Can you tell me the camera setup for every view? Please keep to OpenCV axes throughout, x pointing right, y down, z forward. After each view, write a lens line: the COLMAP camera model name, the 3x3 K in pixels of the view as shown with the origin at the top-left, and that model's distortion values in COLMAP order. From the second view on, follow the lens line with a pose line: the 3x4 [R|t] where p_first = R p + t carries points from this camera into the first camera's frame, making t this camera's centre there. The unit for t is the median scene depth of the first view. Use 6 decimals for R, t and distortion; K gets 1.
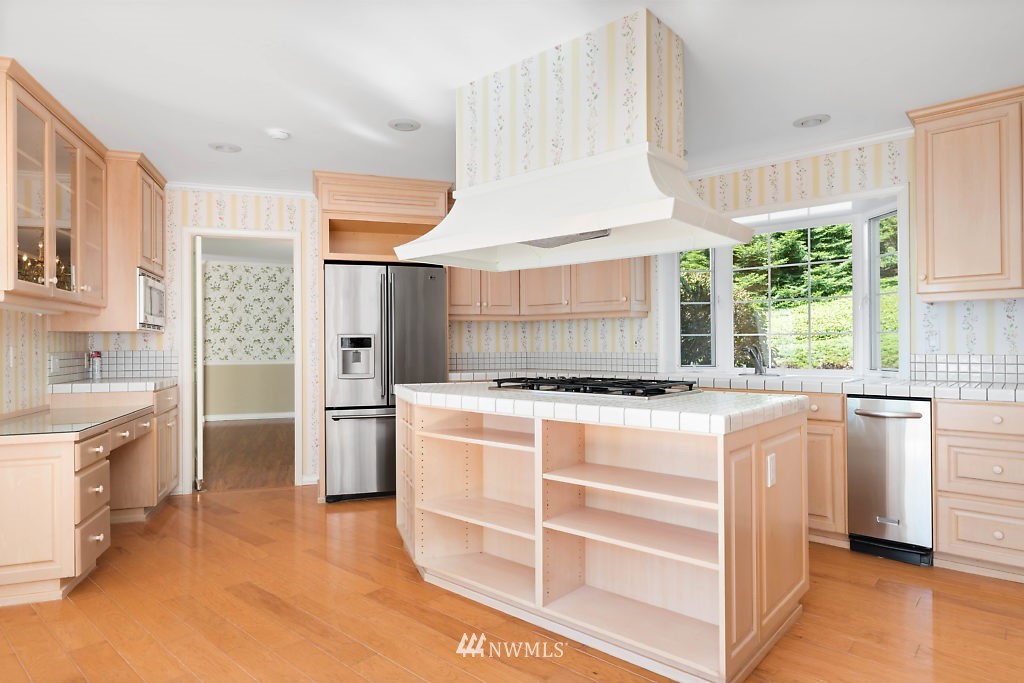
lens RADIAL K [[596.2, 0, 512.0], [0, 596.2, 341.5], [0, 0, 1]] dist [0.003751, 0.000470]
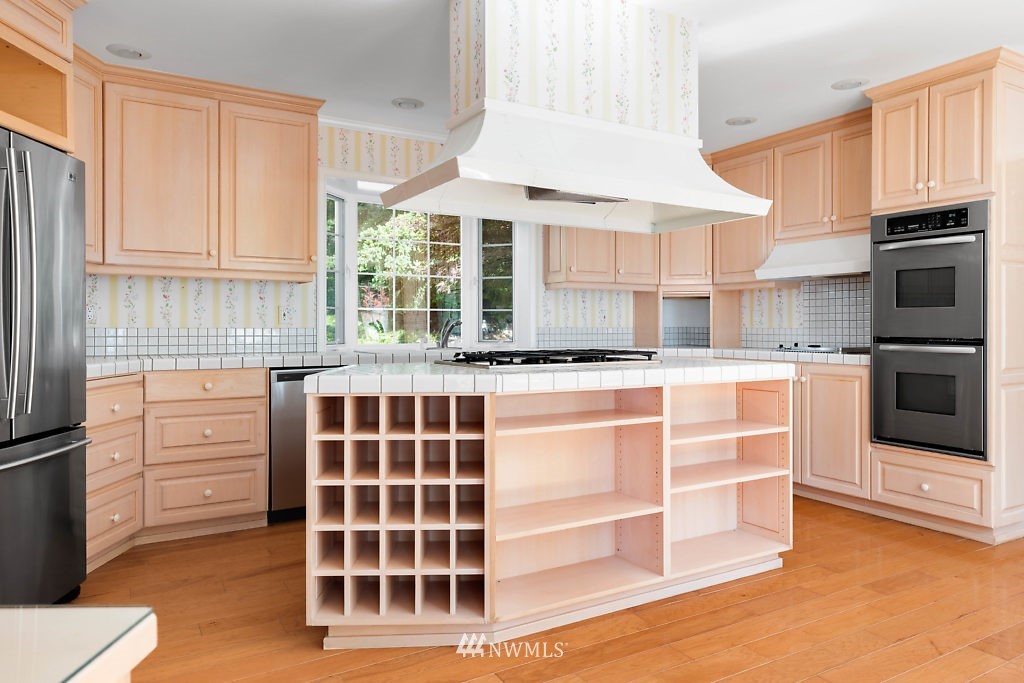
lens RADIAL K [[661.8, 0, 512.0], [0, 661.8, 341.5], [0, 0, 1]] dist [-0.044838, -0.000527]
pose [[0.319691, -0.027927, 0.947110, -0.910611], [-0.006502, 0.999477, 0.031665, 0.015264], [-0.947500, -0.016281, 0.319342, 0.768736]]
